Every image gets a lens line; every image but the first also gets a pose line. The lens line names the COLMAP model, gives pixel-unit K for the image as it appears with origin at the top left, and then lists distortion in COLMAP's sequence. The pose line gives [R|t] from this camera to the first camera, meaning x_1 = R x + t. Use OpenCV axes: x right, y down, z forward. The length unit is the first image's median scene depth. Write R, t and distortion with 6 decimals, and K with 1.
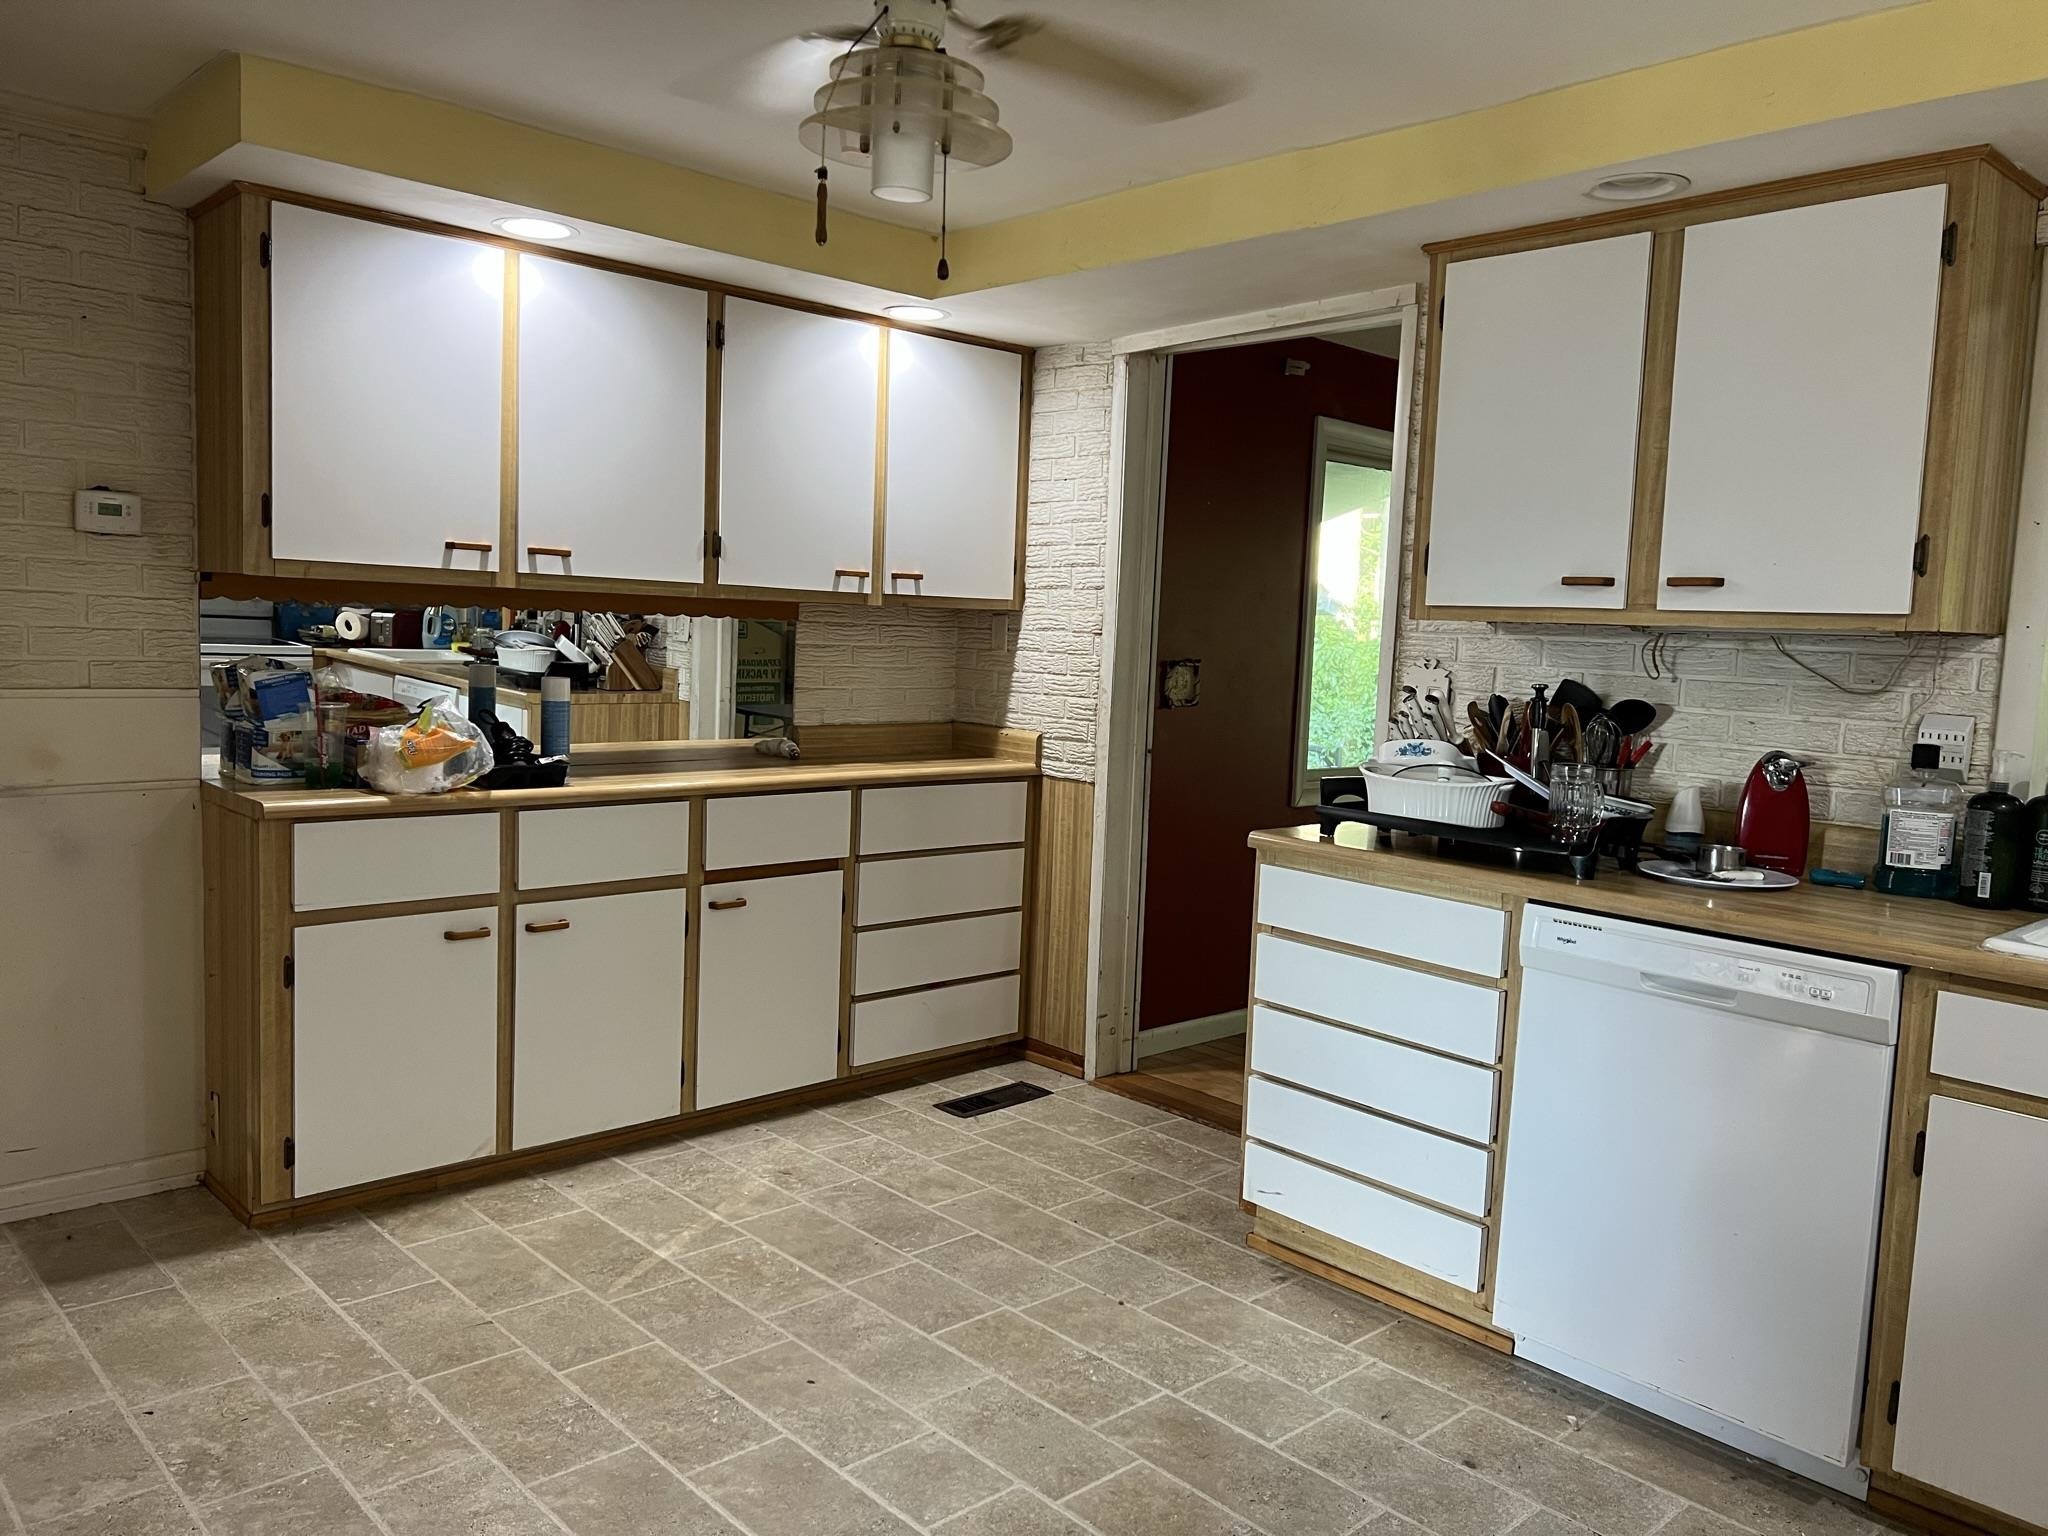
lens RADIAL K [[1533.1, 0, 1016.2], [0, 1533.1, 762.0], [0, 0, 1]] dist [0.083624, -0.079616]
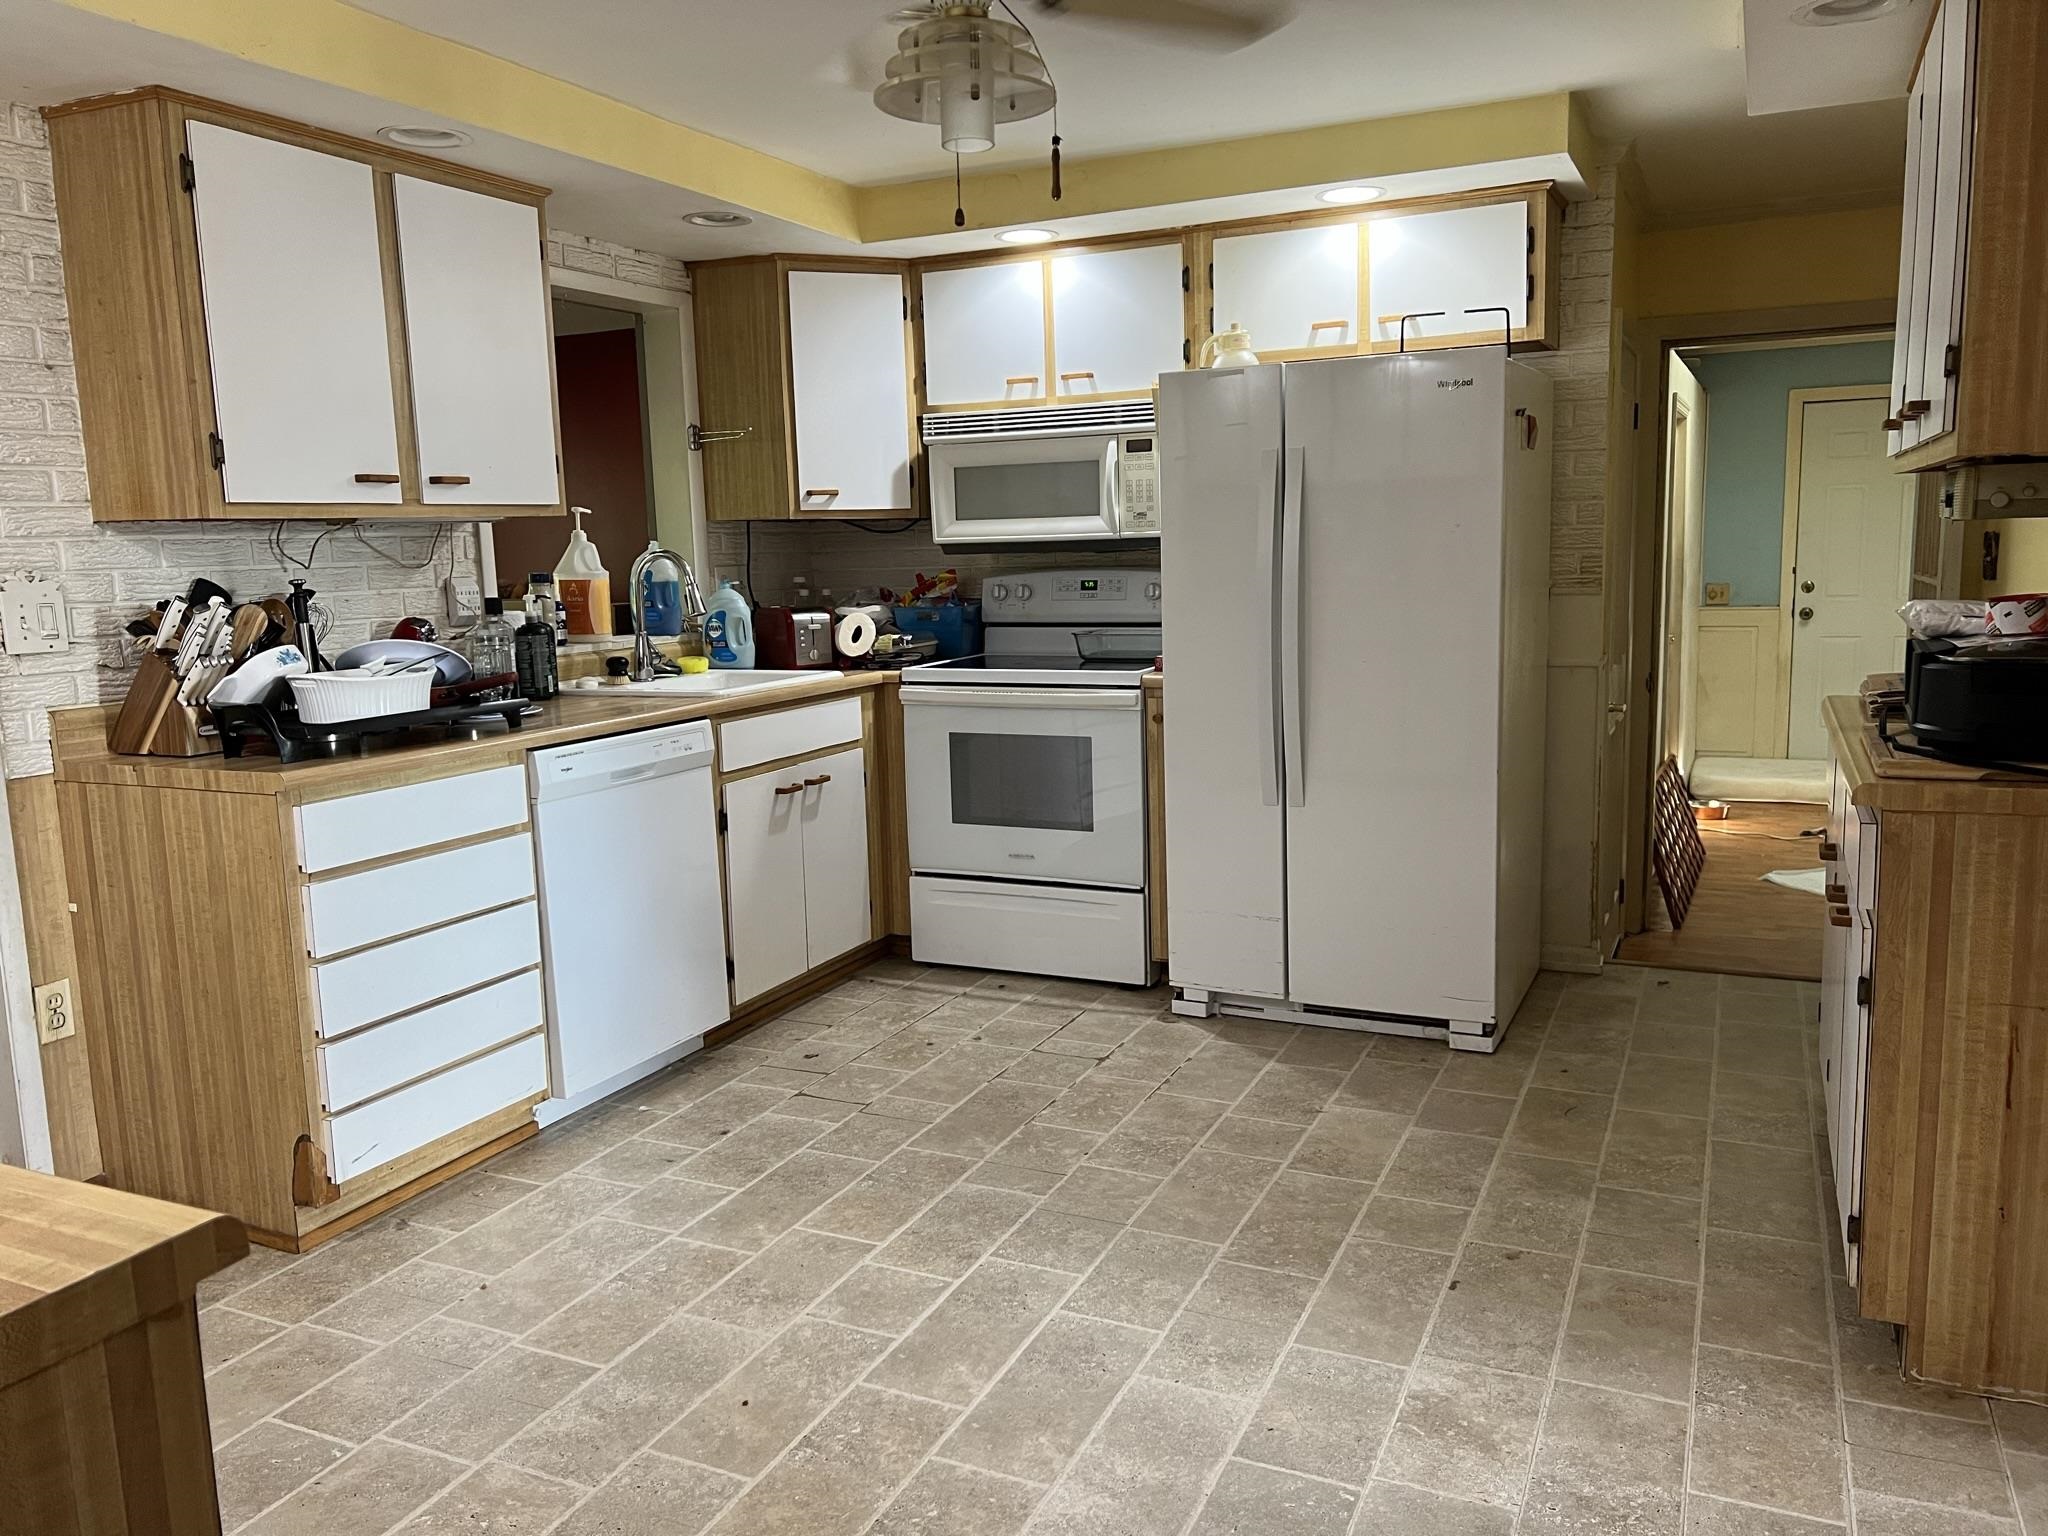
lens RADIAL K [[1533.1, 0, 1016.2], [0, 1533.1, 762.0], [0, 0, 1]] dist [0.083624, -0.079616]
pose [[-0.364059, -0.166878, 0.916304, -0.894488], [0.103111, 0.970548, 0.217724, -0.121949], [-0.925651, 0.173746, -0.336130, 1.047282]]
